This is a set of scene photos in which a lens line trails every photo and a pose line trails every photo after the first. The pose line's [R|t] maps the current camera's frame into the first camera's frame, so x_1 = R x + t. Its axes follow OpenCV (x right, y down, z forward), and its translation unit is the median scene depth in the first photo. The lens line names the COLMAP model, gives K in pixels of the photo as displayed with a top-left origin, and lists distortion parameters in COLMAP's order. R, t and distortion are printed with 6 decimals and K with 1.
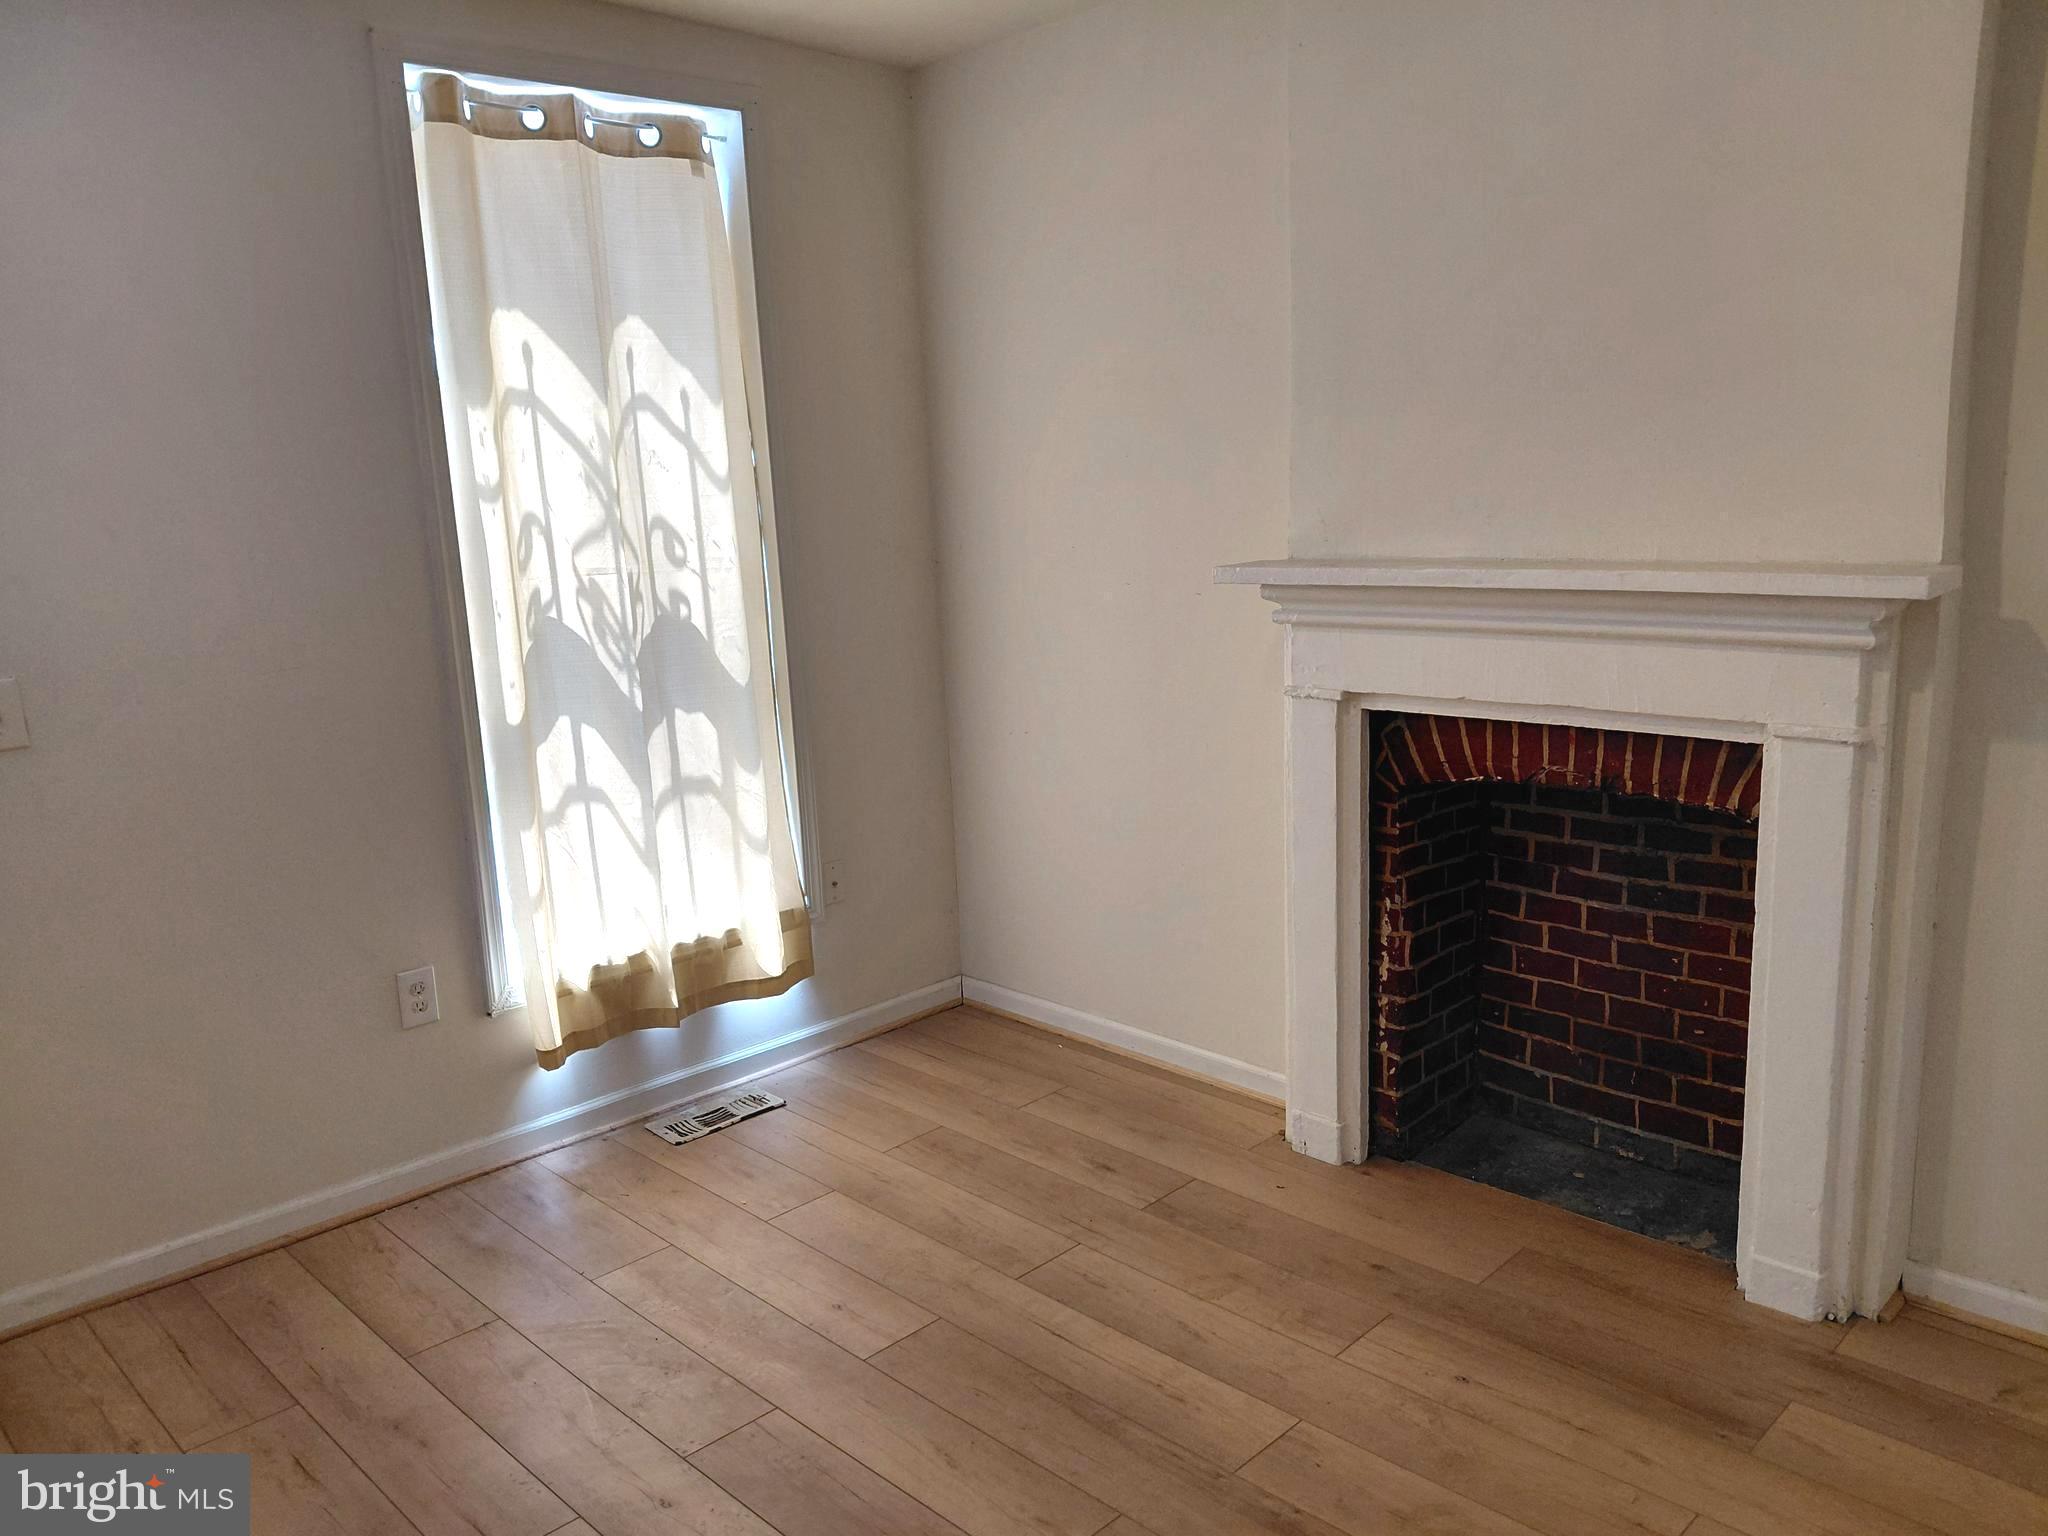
lens RADIAL K [[1492.7, 0, 1024.0], [0, 1492.7, 768.0], [0, 0, 1]] dist [0.117775, -0.234216]
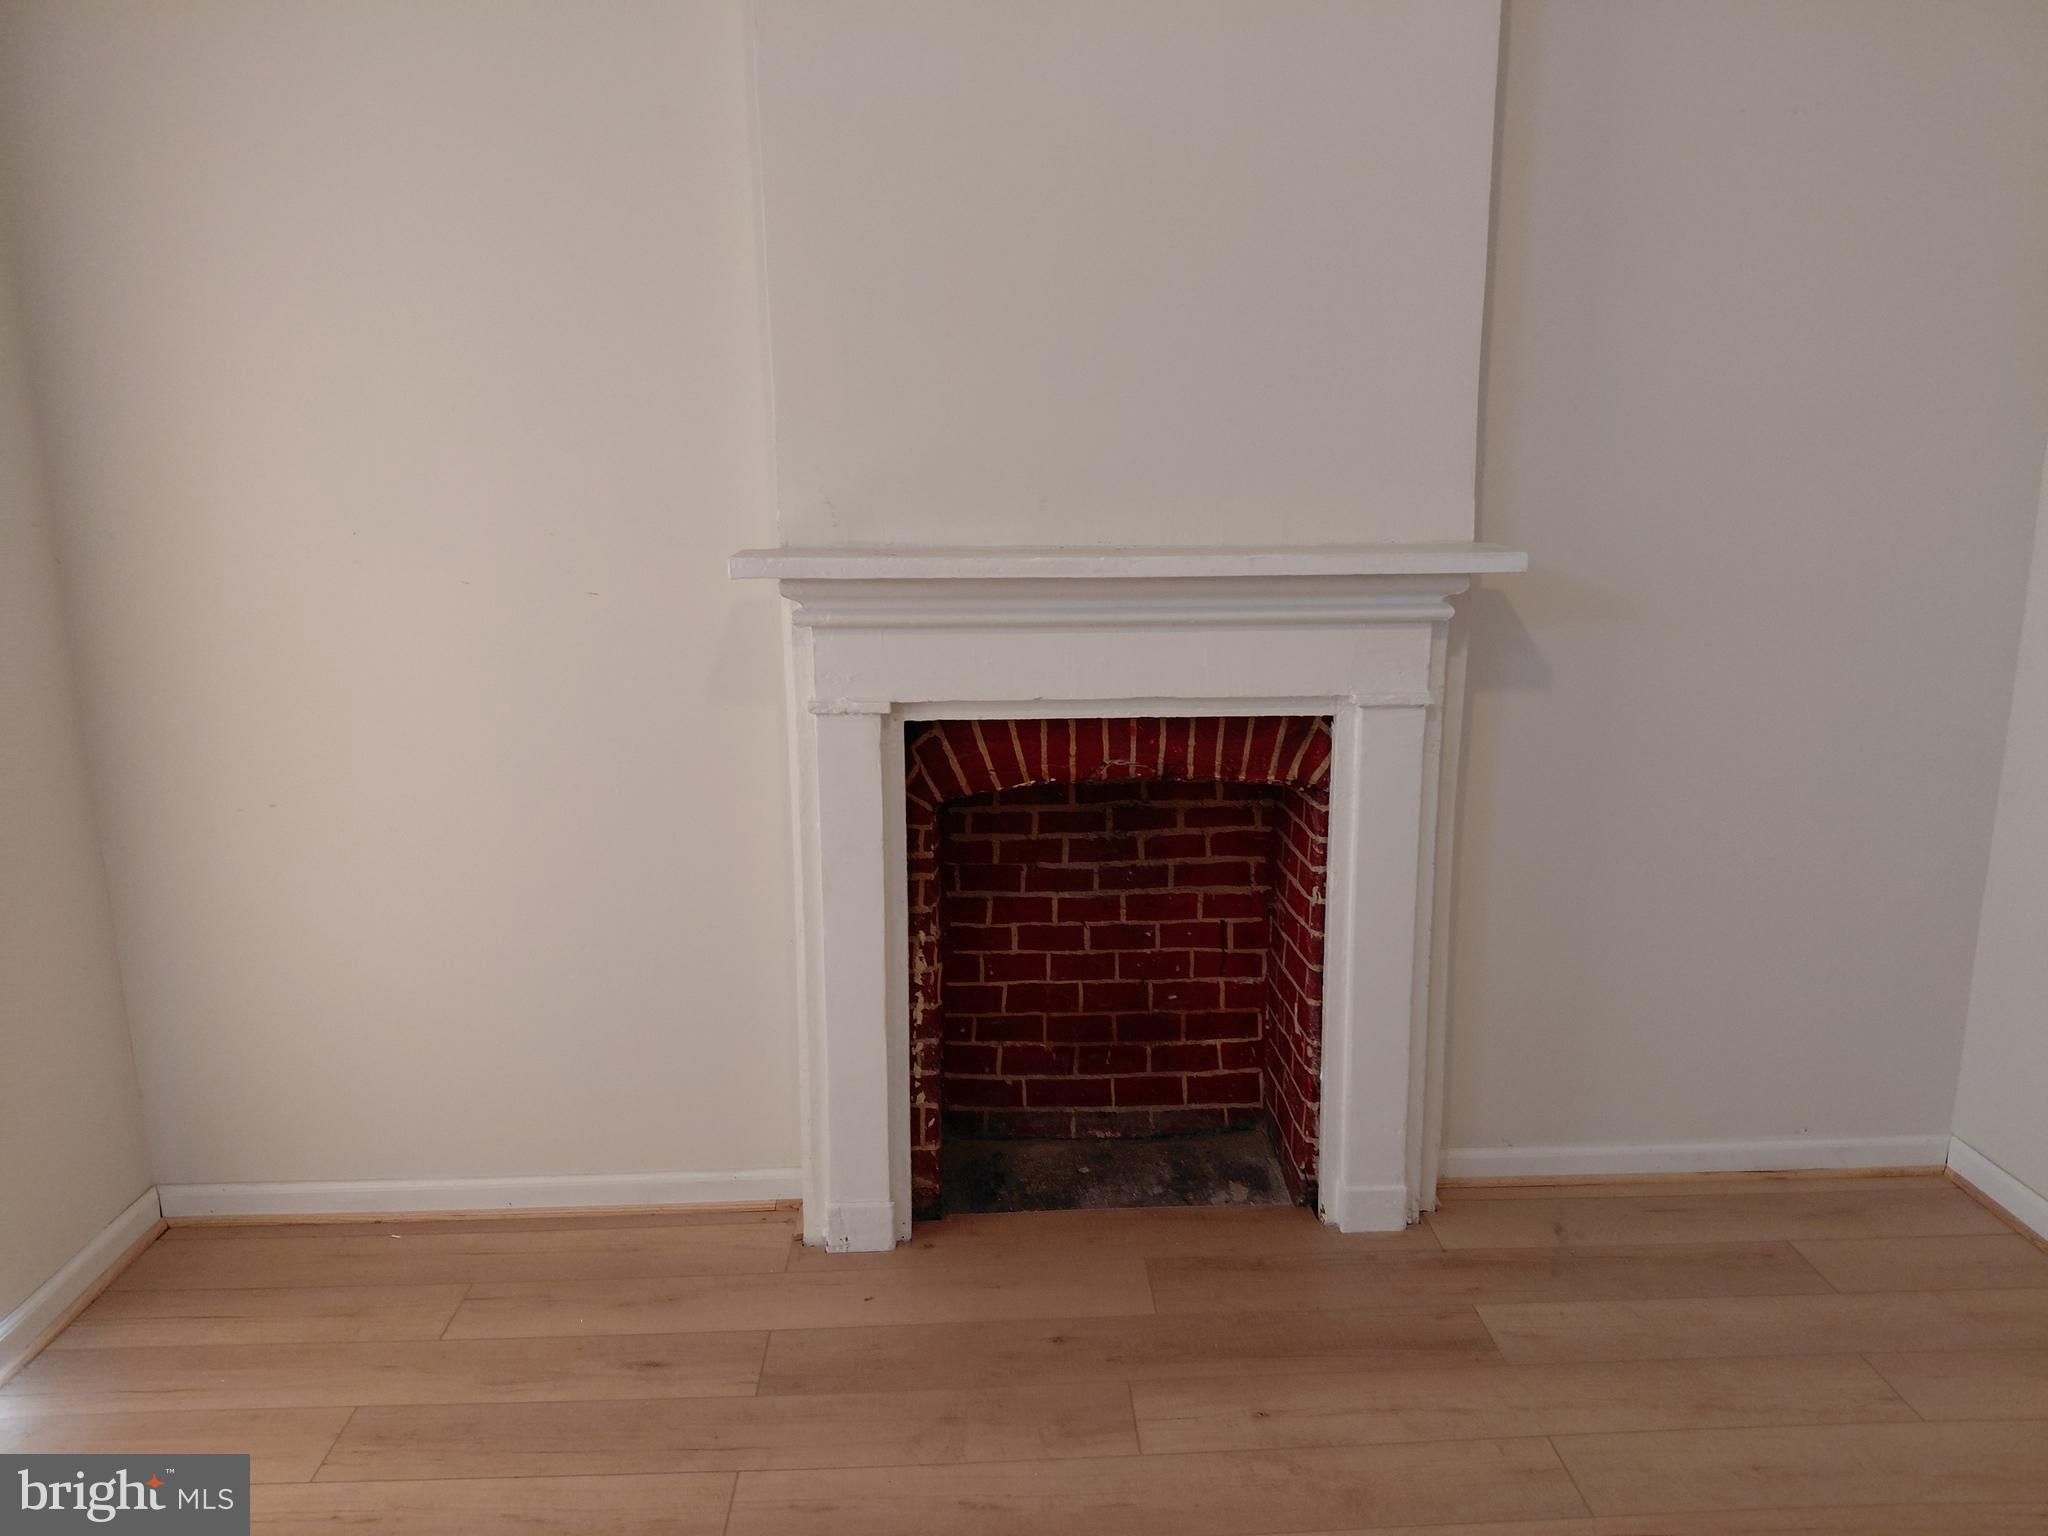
lens RADIAL K [[1515.4, 0, 1045.0], [0, 1515.4, 765.4], [0, 0, 1]] dist [0.137748, -0.254083]
pose [[0.666703, -0.118768, 0.735800, -0.365951], [0.116593, 0.991687, 0.054428, -0.051810], [-0.736148, 0.049502, 0.675008, 0.345230]]
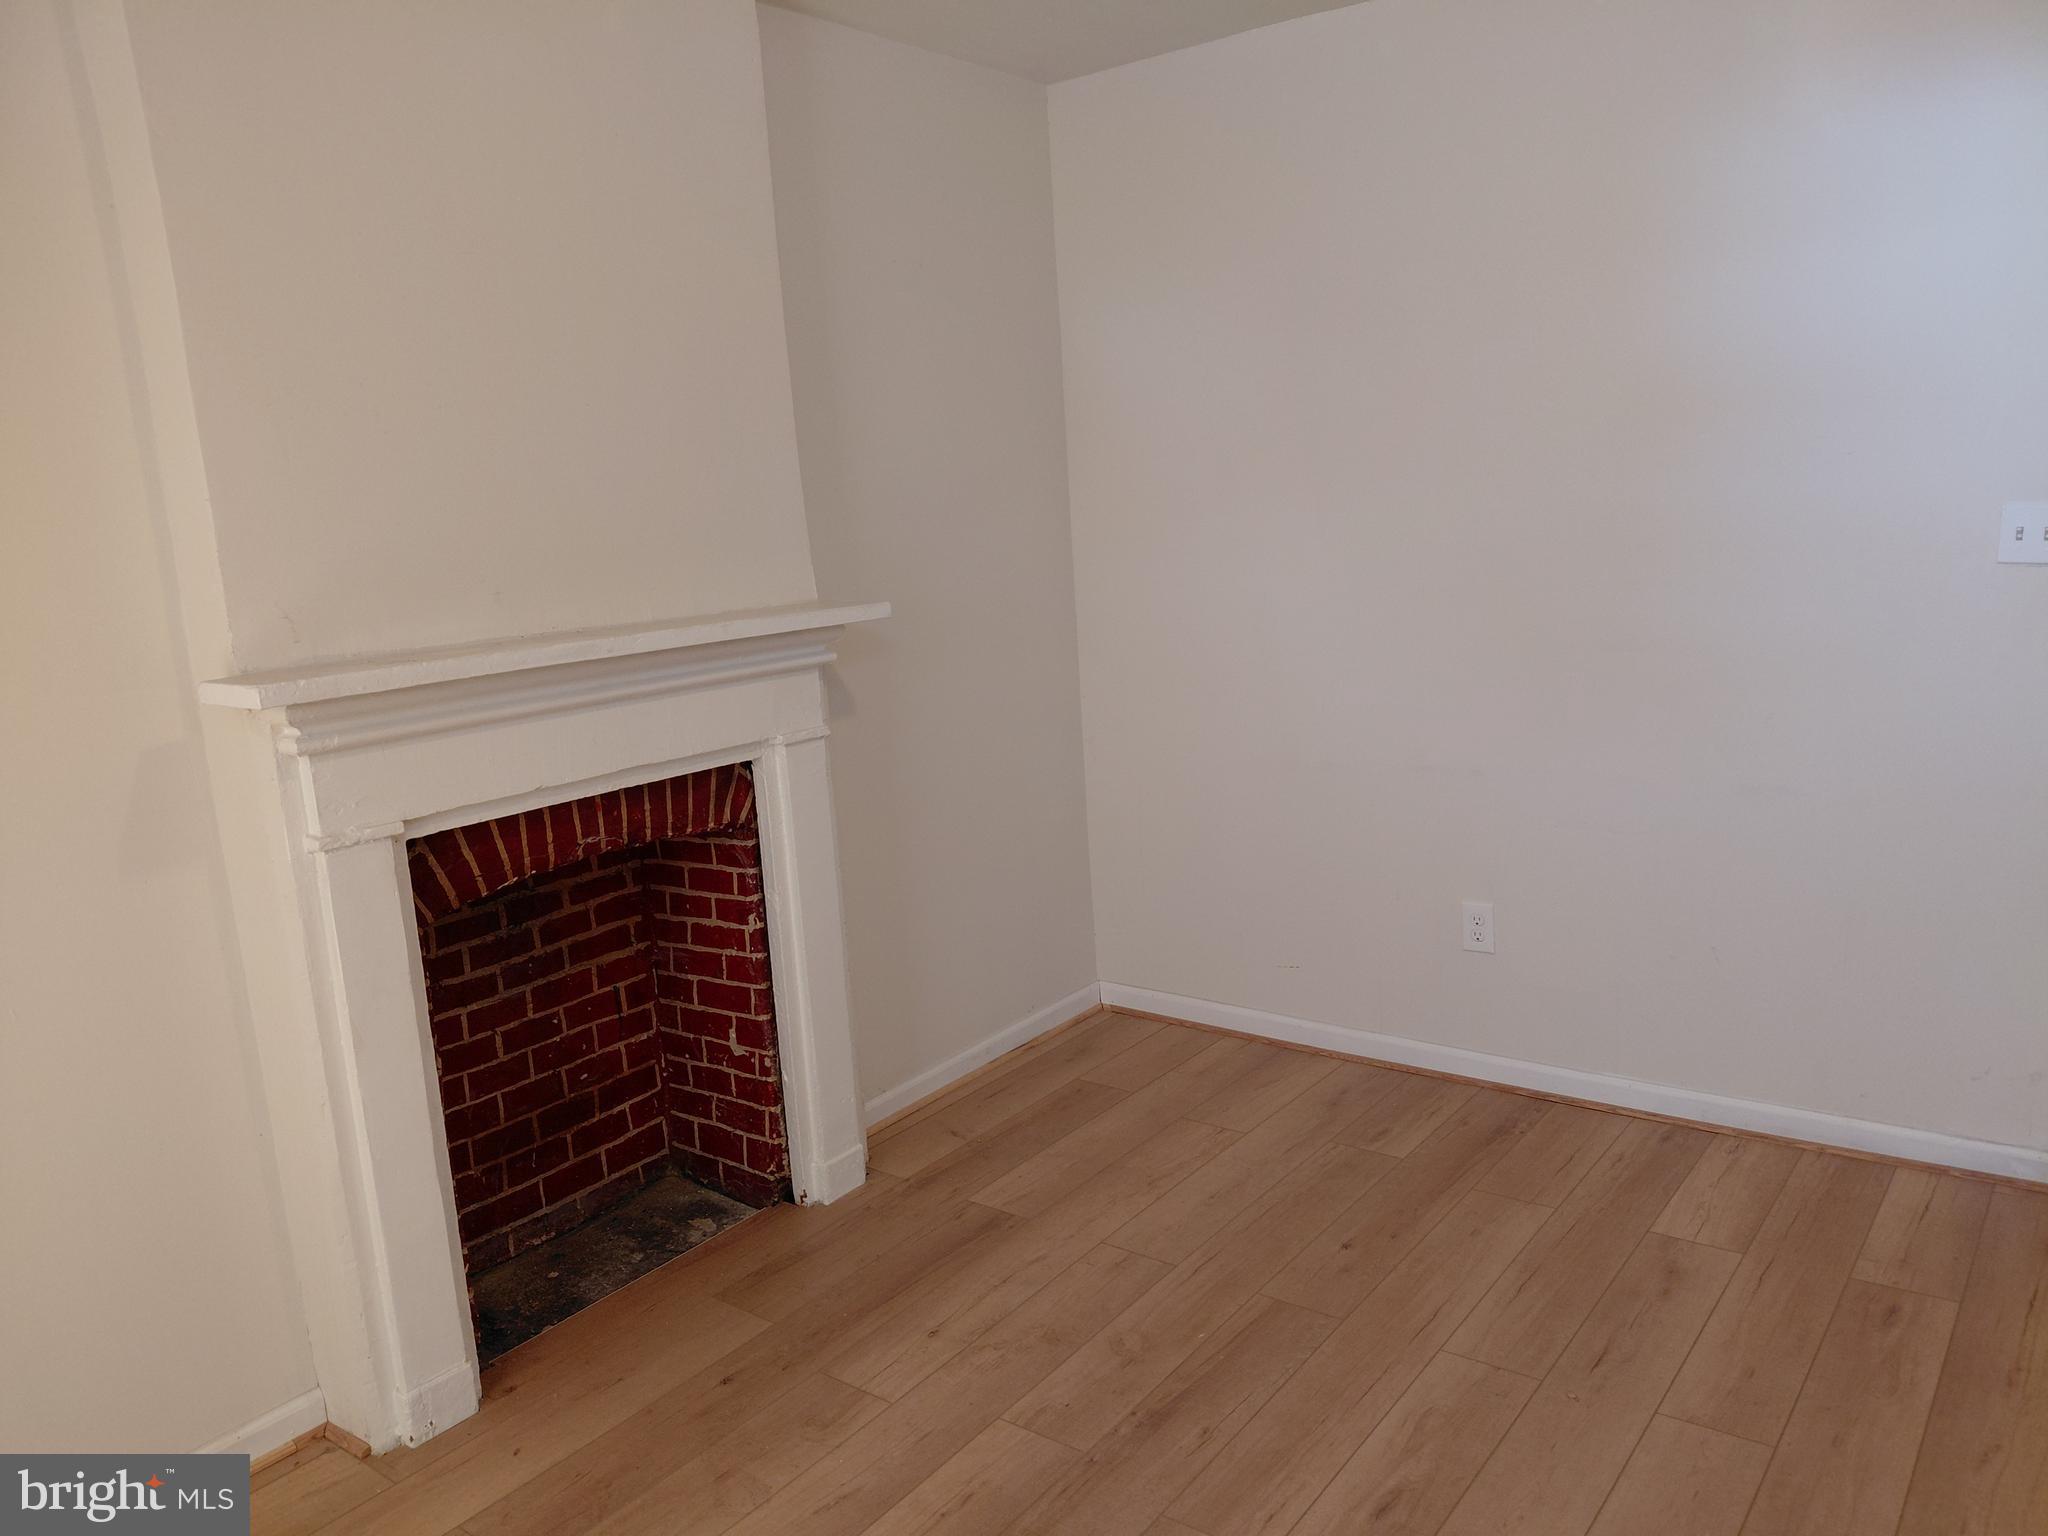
lens RADIAL K [[1515.4, 0, 1045.0], [0, 1515.4, 765.4], [0, 0, 1]] dist [0.137748, -0.254083]
pose [[-0.138928, -0.129358, 0.981818, -0.618204], [0.254566, 0.953451, 0.161642, -0.122645], [-0.957024, 0.272394, -0.099531, 0.736561]]
